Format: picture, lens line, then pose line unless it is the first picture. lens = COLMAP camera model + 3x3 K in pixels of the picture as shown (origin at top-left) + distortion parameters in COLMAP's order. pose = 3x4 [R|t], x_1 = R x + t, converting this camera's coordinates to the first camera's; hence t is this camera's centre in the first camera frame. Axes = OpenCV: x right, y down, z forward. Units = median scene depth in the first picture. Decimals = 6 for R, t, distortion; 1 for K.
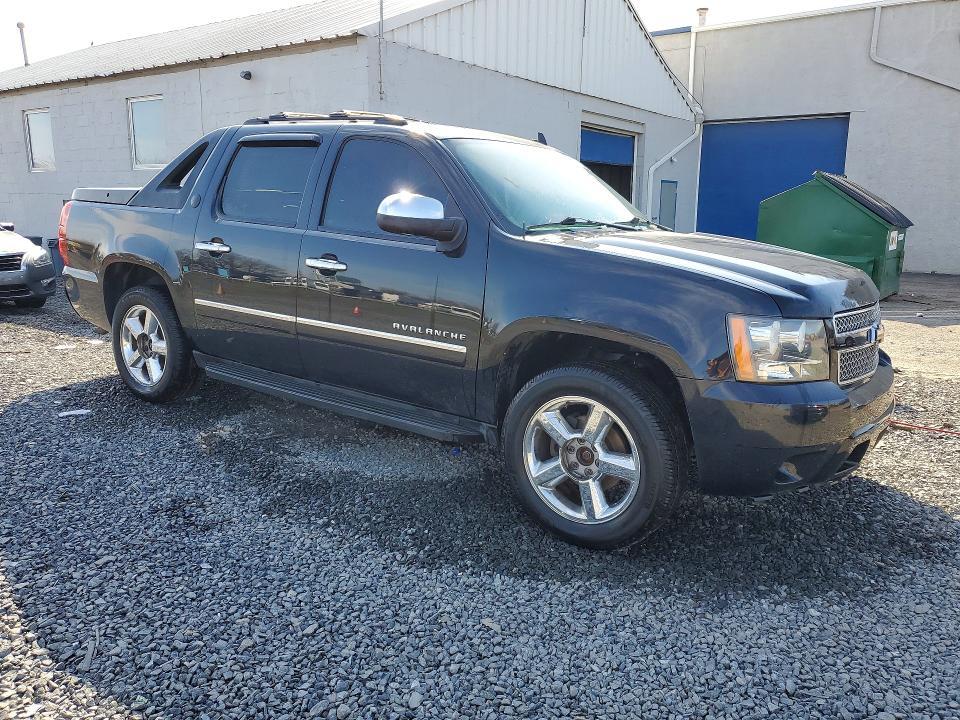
lens RADIAL K [[786.7, 0, 480.0], [0, 786.7, 360.0], [0, 0, 1]] dist [0.098315, -0.113279]
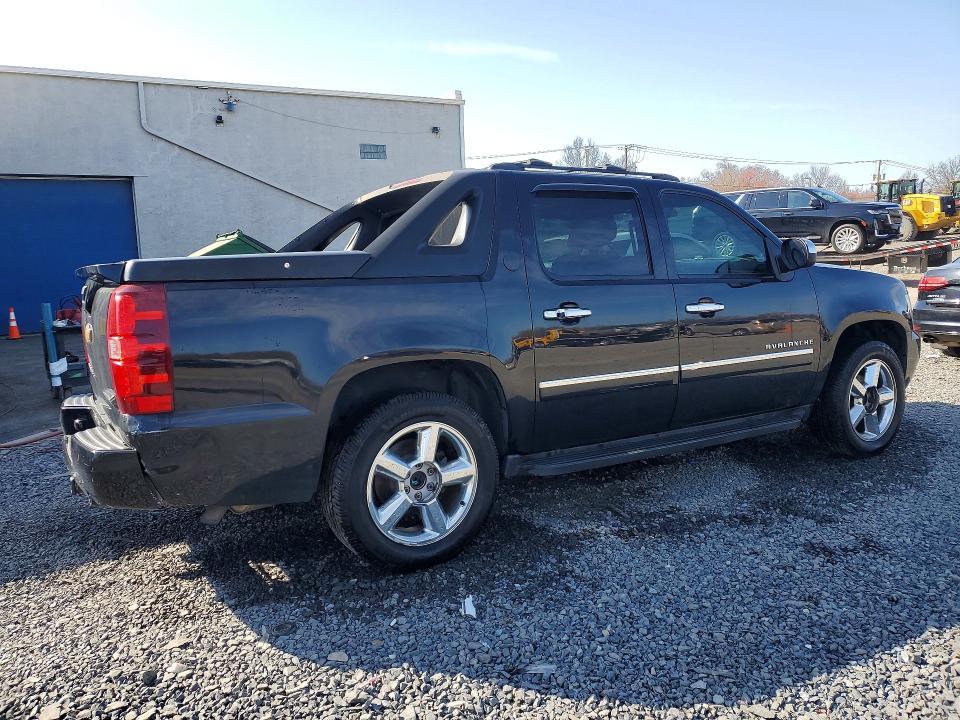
lens RADIAL K [[787.4, 0, 480.0], [0, 787.4, 360.0], [0, 0, 1]] dist [-0.002263, -0.001886]
pose [[0.342635, -0.155949, 0.926435, -1.039921], [0.224973, 0.971054, 0.080255, -0.166253], [-0.912134, 0.180925, 0.367801, 0.731975]]
